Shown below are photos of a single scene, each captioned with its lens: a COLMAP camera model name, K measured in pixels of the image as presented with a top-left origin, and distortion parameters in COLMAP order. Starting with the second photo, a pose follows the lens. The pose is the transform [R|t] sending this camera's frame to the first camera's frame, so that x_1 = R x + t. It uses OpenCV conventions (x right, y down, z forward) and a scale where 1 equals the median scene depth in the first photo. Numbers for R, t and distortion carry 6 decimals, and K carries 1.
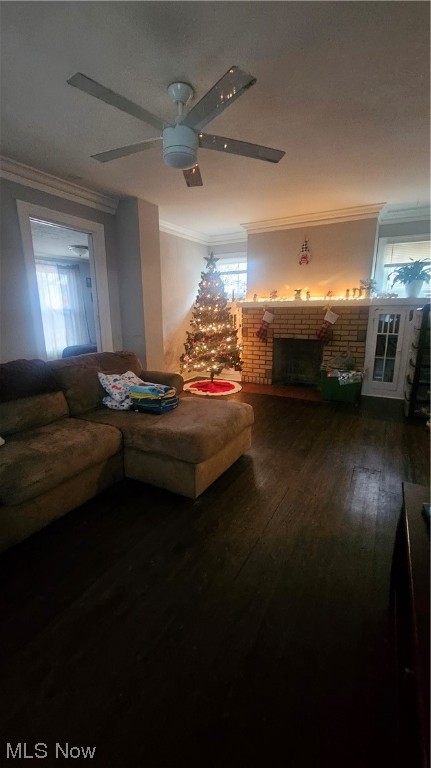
lens RADIAL K [[313.5, 0, 215.5], [0, 313.5, 384.0], [0, 0, 1]] dist [-0.000355, -0.000040]
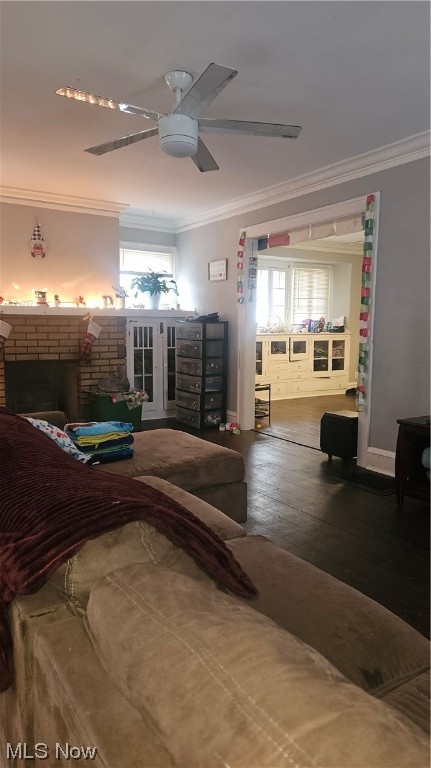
lens RADIAL K [[510.9, 0, 215.5], [0, 510.9, 384.0], [0, 0, 1]] dist [0.080021, 0.000210]
pose [[0.472702, -0.090688, 0.876544, -0.632374], [0.194621, 0.980872, -0.003473, -0.014753], [-0.859462, 0.172235, 0.481310, 0.138242]]
